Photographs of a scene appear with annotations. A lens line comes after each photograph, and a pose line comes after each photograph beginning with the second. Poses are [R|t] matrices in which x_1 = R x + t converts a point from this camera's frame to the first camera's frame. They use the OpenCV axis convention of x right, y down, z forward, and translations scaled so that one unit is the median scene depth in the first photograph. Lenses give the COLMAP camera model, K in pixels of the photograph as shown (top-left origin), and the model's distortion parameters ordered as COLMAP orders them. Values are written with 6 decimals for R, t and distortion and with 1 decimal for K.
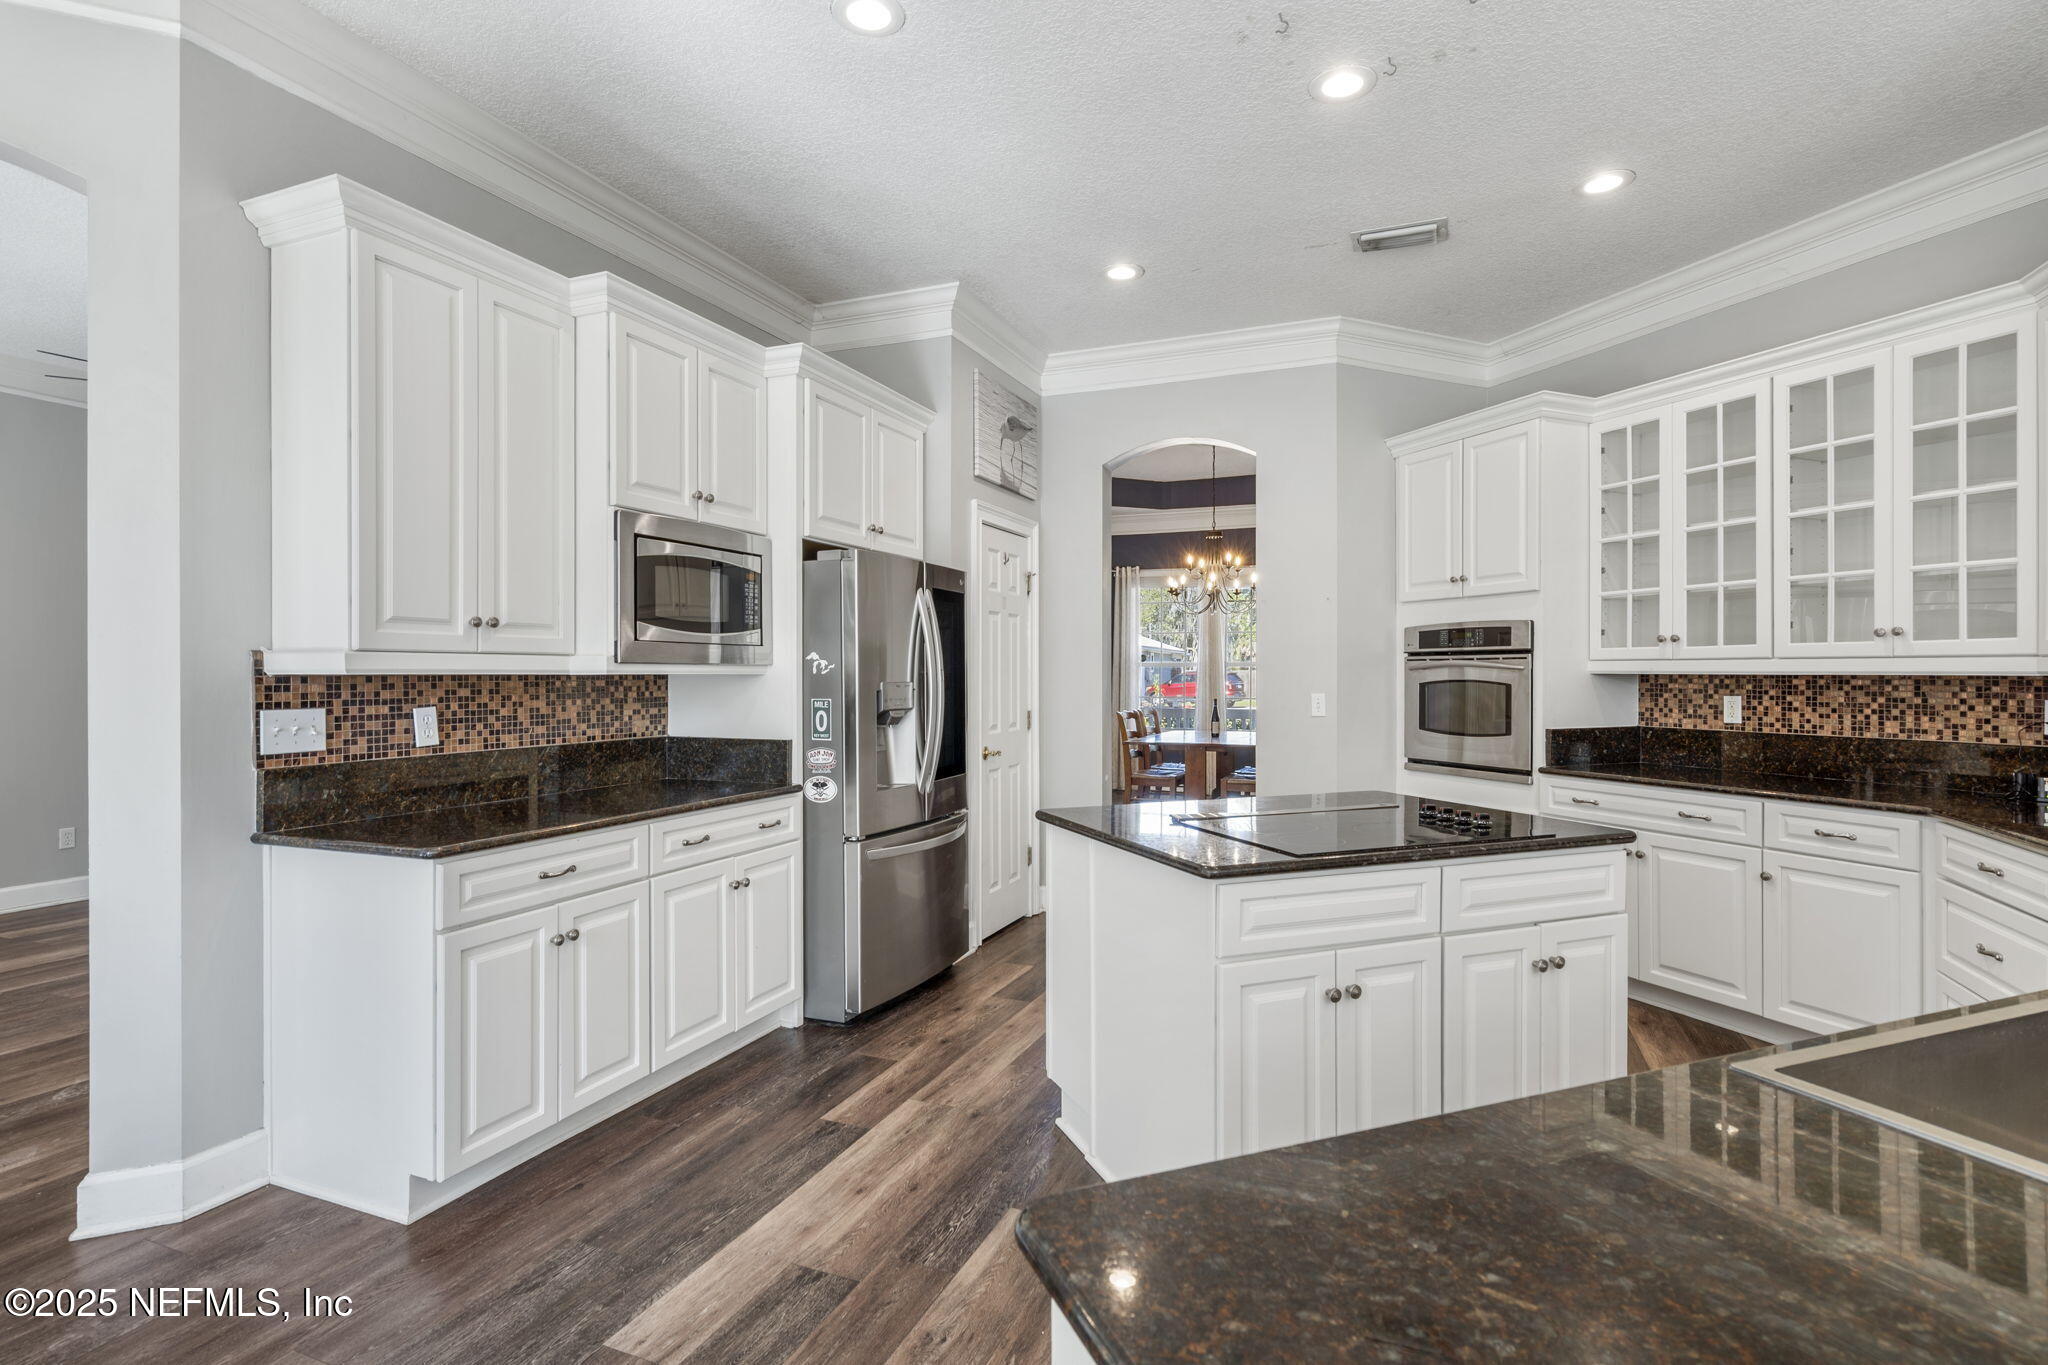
lens RADIAL K [[1067.5, 0, 1016.2], [0, 1067.5, 673.2], [0, 0, 1]] dist [-0.004001, 0.000638]
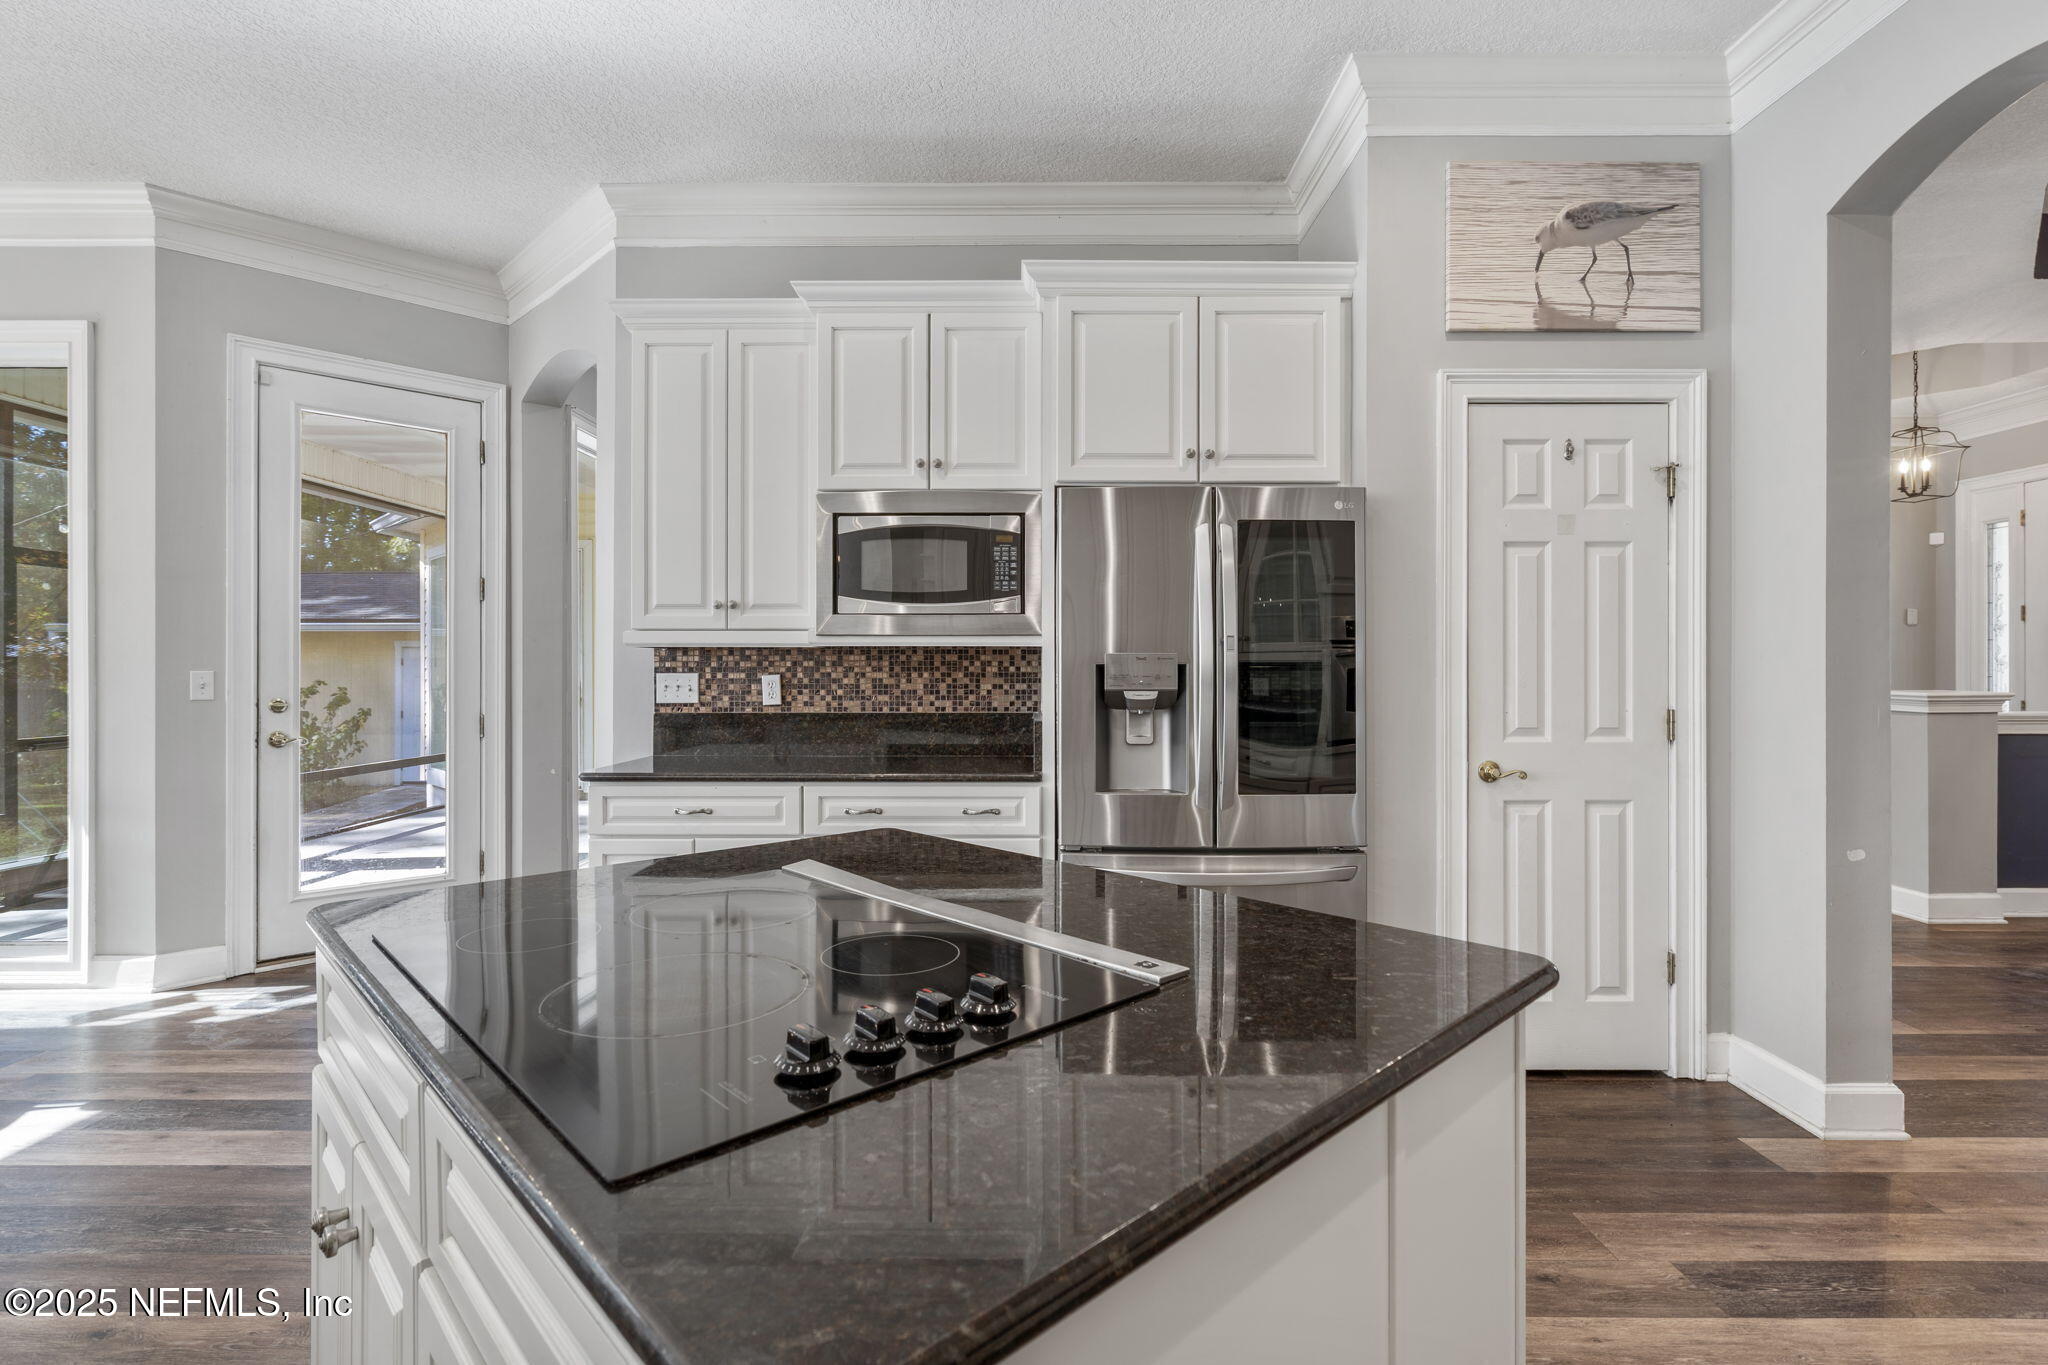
lens RADIAL K [[956.1, 0, 1020.4], [0, 956.1, 674.2], [0, 0, 1]] dist [-0.005826, 0.000115]
pose [[0.354120, 0.005748, -0.935182, 0.580960], [-0.001458, 0.999983, 0.005594, 0.022771], [0.935199, -0.000618, 0.354123, 0.811105]]
